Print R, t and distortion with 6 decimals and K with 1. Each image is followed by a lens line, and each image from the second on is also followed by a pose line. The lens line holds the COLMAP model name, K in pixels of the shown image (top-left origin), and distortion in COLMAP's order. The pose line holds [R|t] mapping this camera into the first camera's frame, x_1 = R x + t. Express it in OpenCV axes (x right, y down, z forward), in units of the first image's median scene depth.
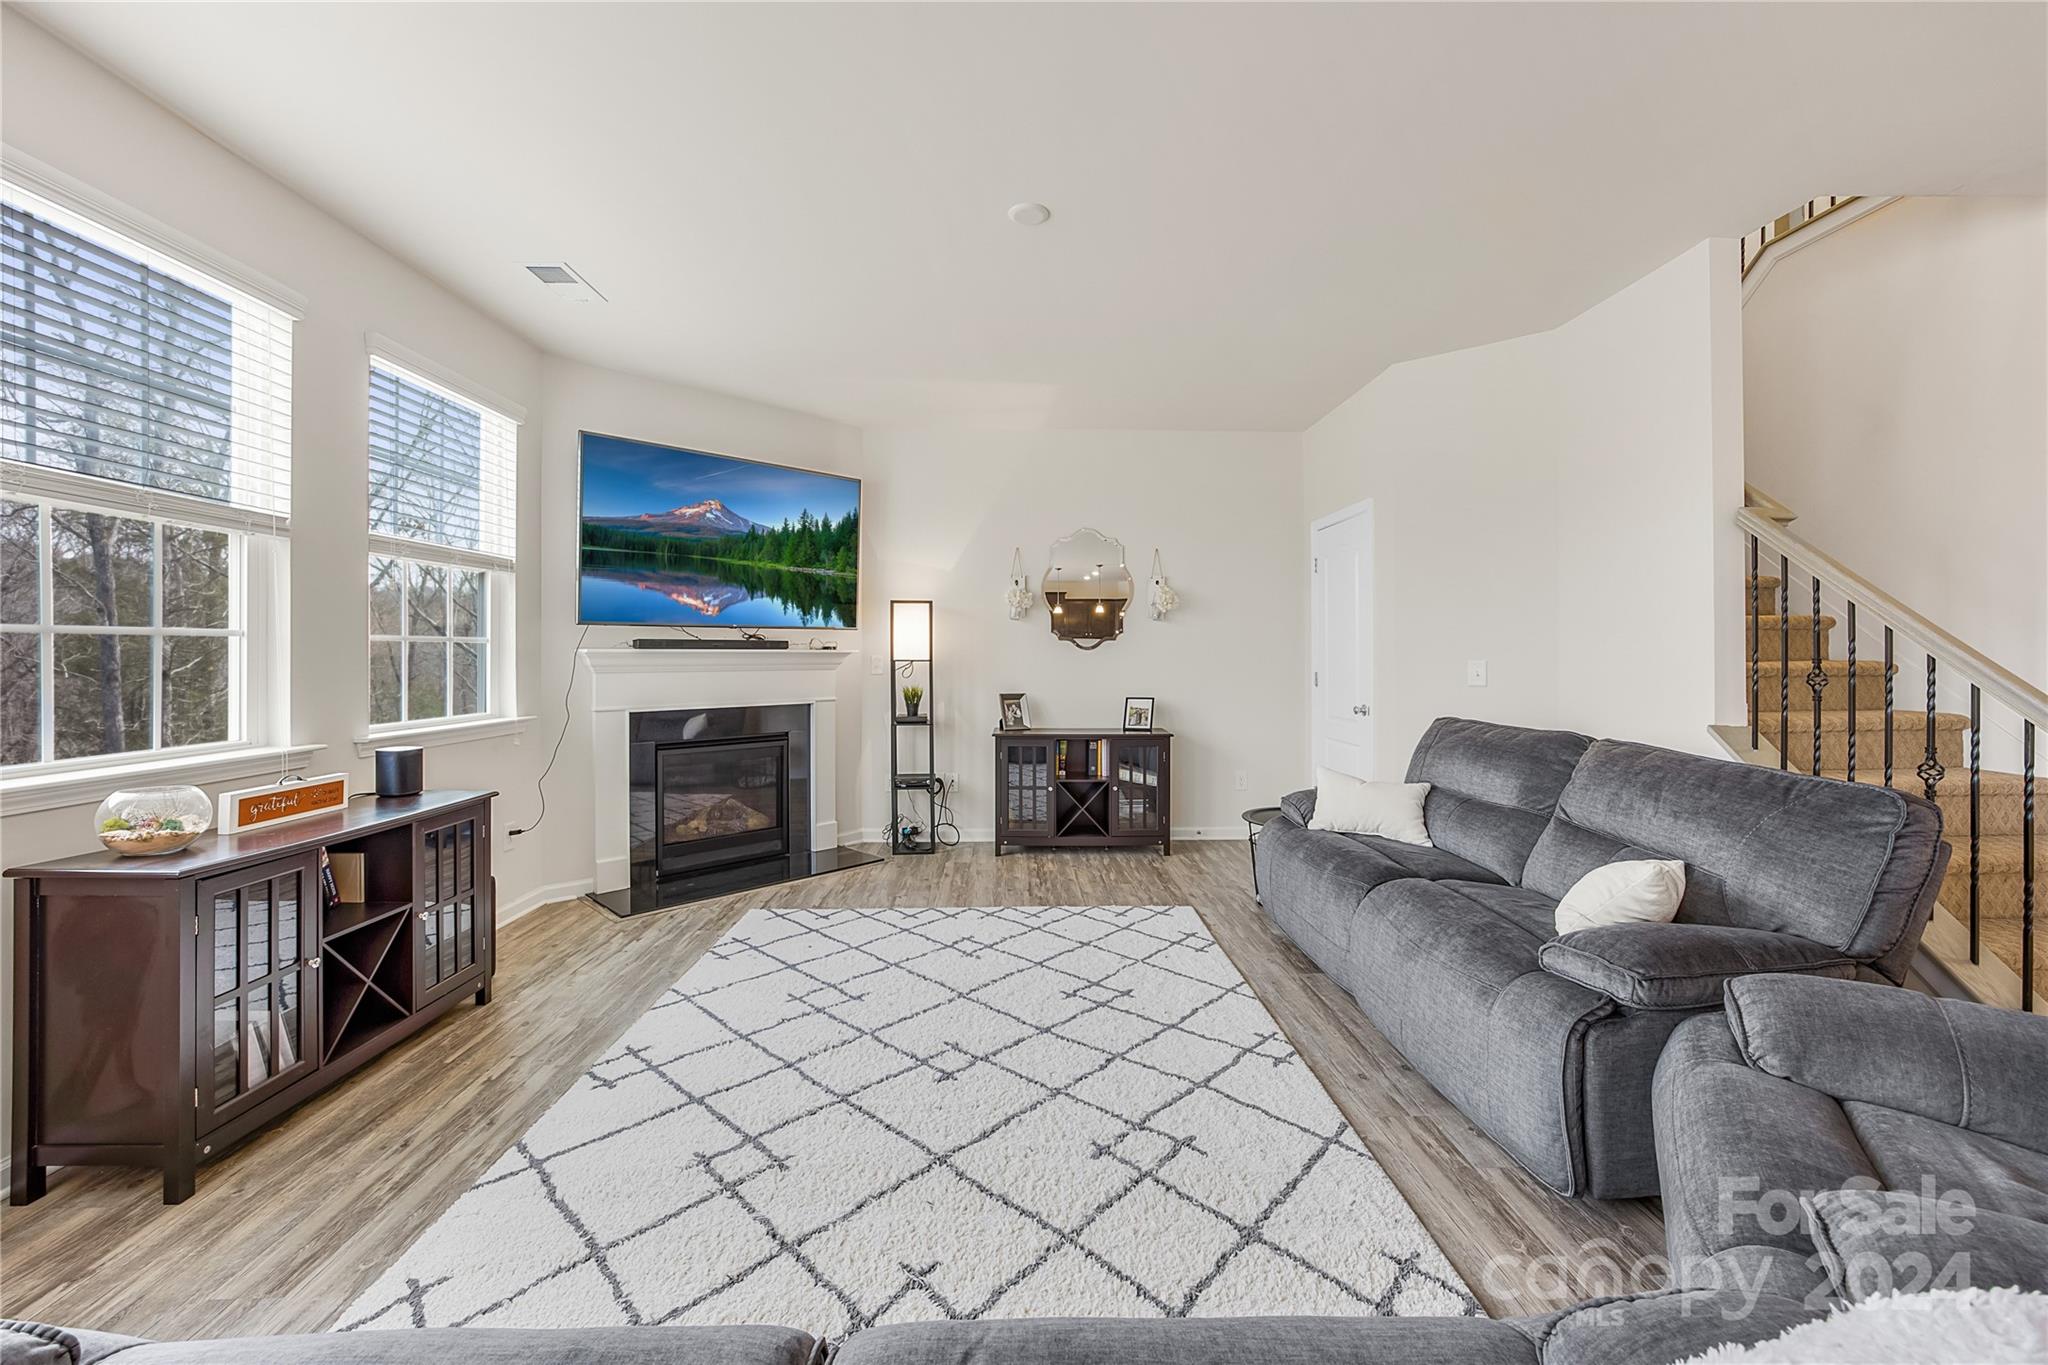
lens RADIAL K [[829.9, 0, 1028.2], [0, 829.9, 656.3], [0, 0, 1]] dist [0.001288, 0.013540]
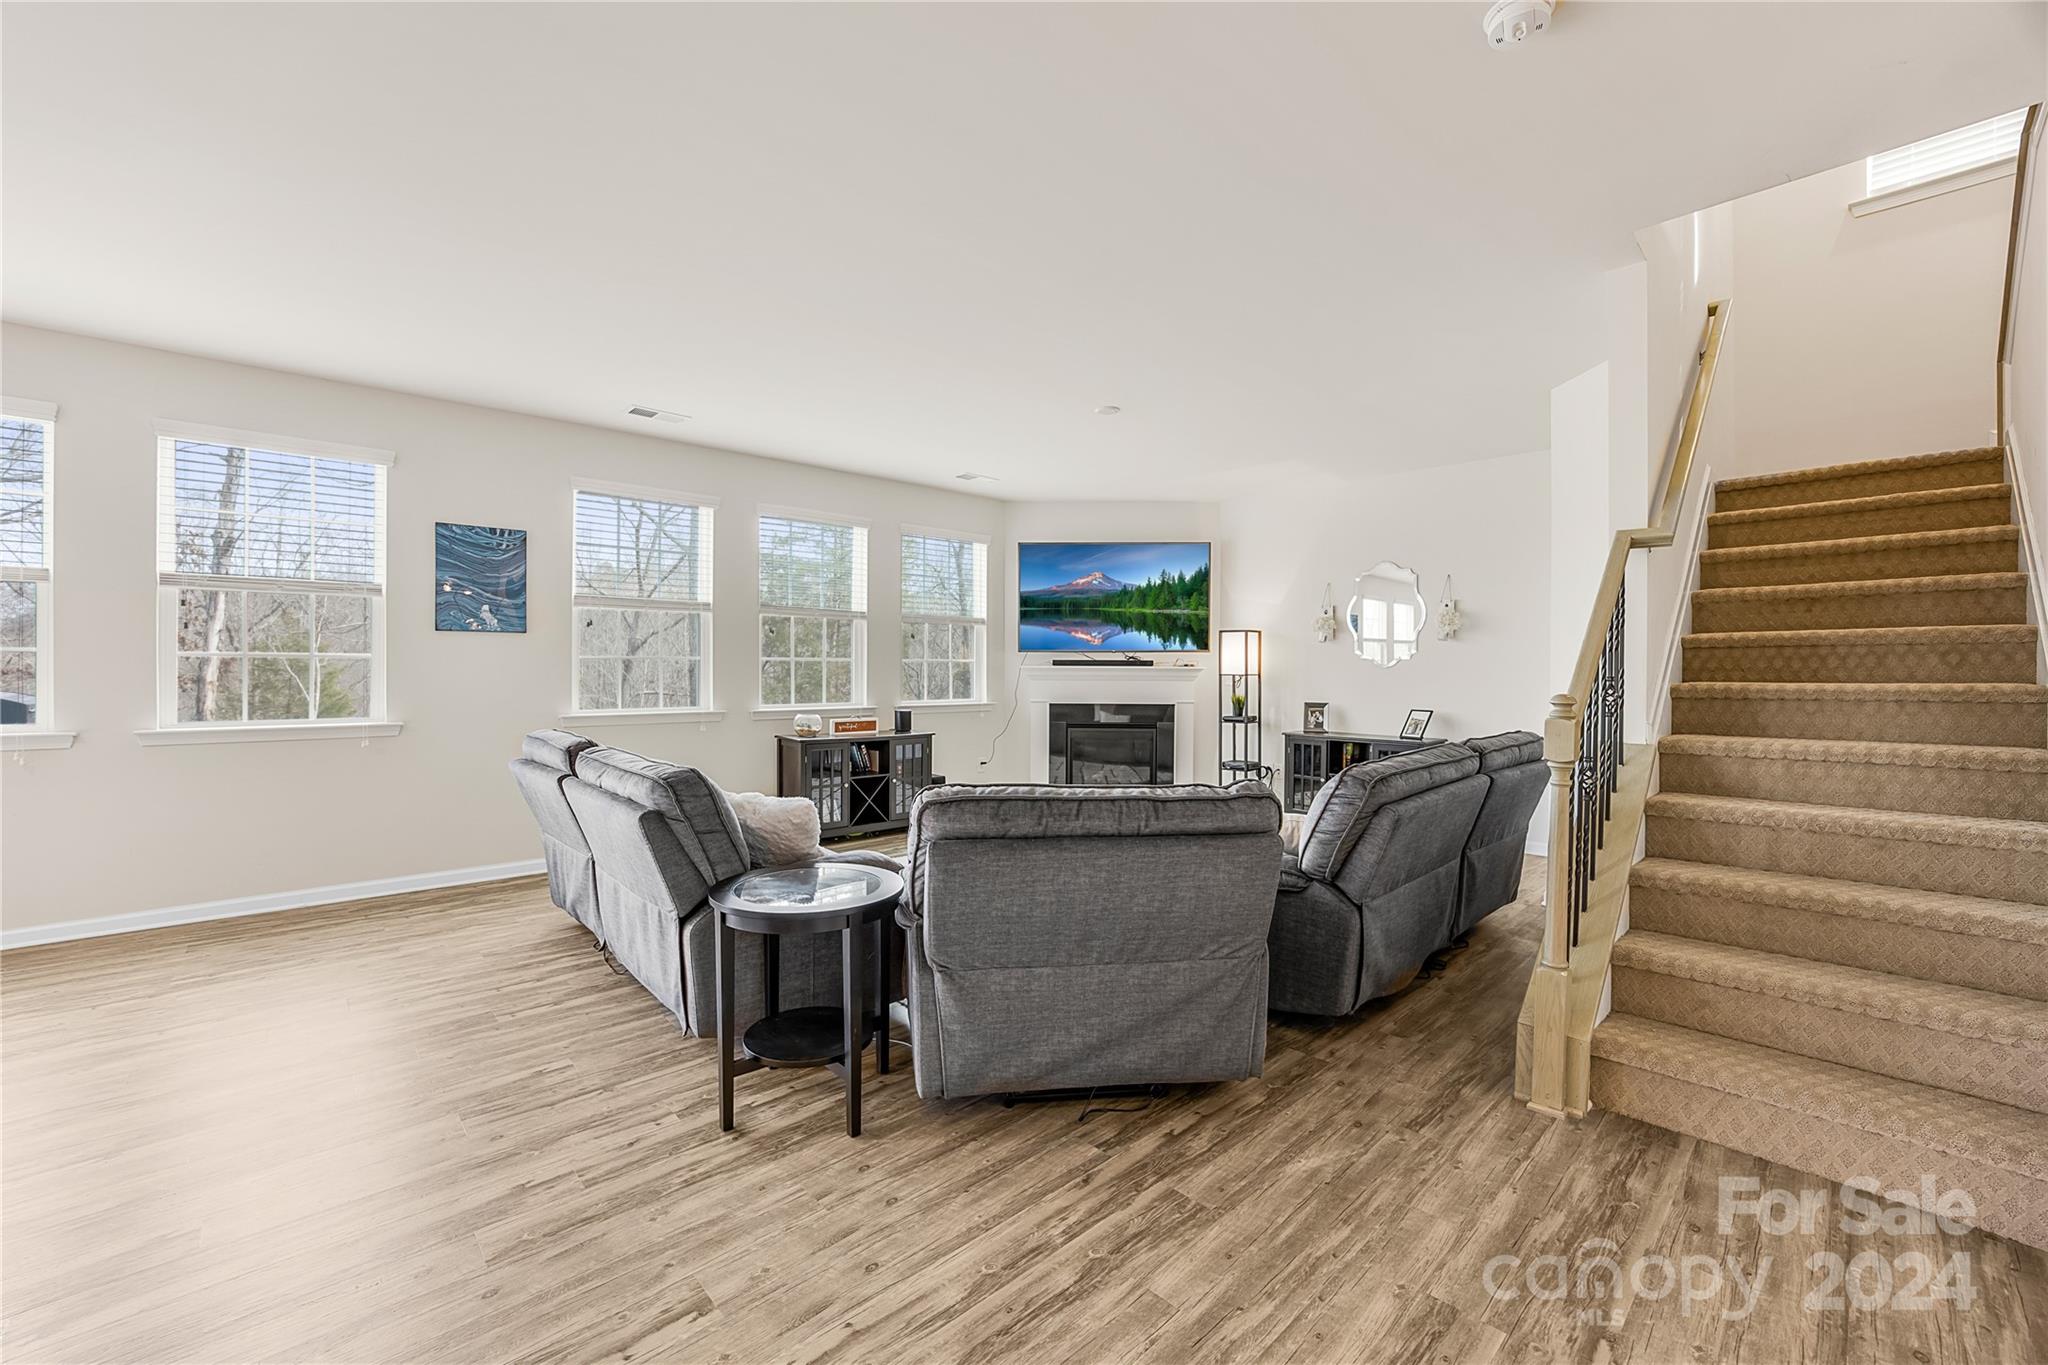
lens RADIAL K [[823.8, 0, 1028.5], [0, 823.8, 671.4], [0, 0, 1]] dist [-0.039945, 0.013204]
pose [[0.661909, 0.005555, -0.749564, 0.673939], [-0.006902, 0.999975, 0.001316, 0.000475], [0.749553, 0.004303, 0.661931, -0.130130]]
